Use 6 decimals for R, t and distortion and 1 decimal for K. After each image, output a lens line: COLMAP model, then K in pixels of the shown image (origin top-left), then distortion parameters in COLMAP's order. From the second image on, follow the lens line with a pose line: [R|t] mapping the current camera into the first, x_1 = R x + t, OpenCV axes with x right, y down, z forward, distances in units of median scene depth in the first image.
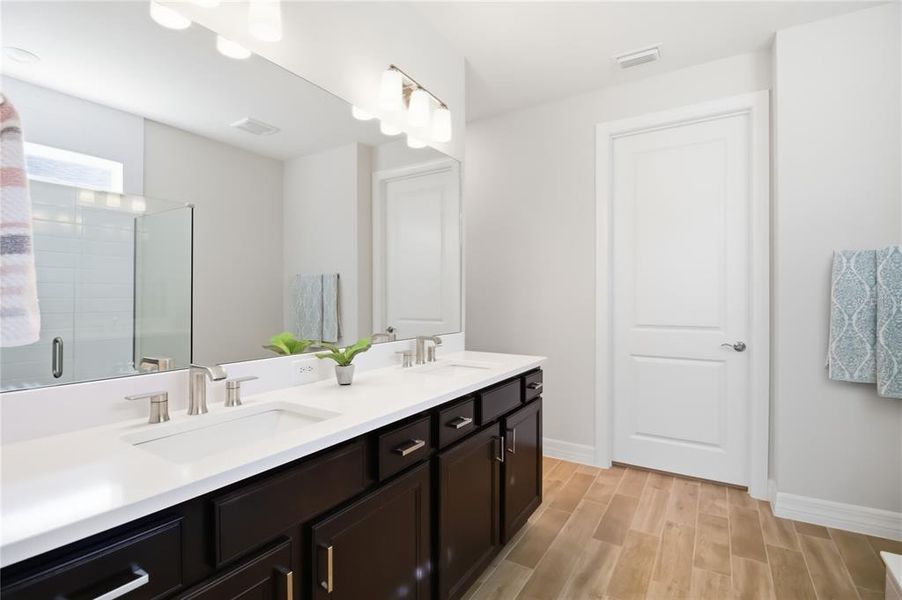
lens RADIAL K [[426.2, 0, 446.4], [0, 426.2, 300.4], [0, 0, 1]] dist [-0.004694, -0.010705]
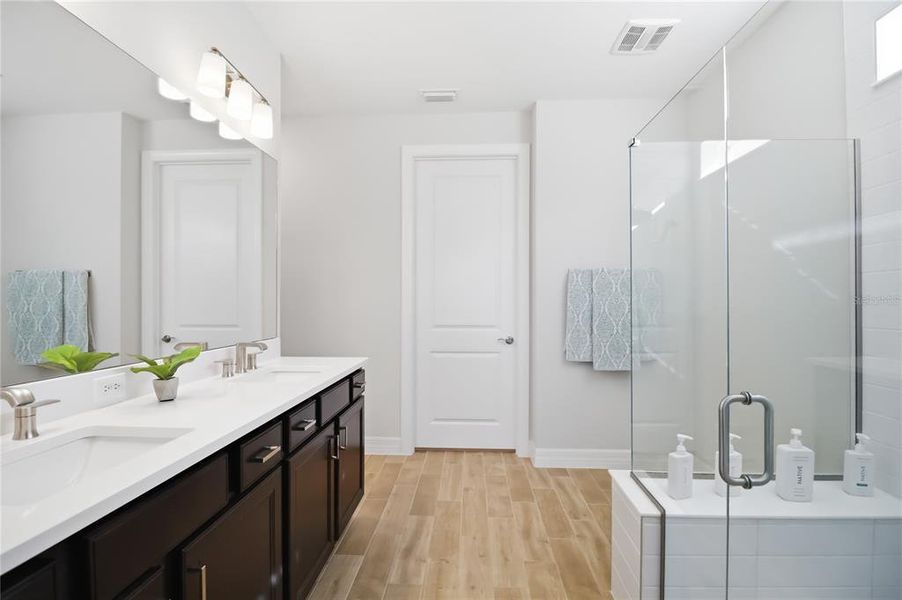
lens RADIAL K [[426.2, 0, 454.0], [0, 426.2, 303.0], [0, 0, 1]] dist [-0.004694, -0.010705]
pose [[0.869083, 0.000205, 0.494666, -0.117243], [0.000879, 0.999998, -0.001957, -0.001620], [-0.494665, 0.002136, 0.869081, -0.043256]]
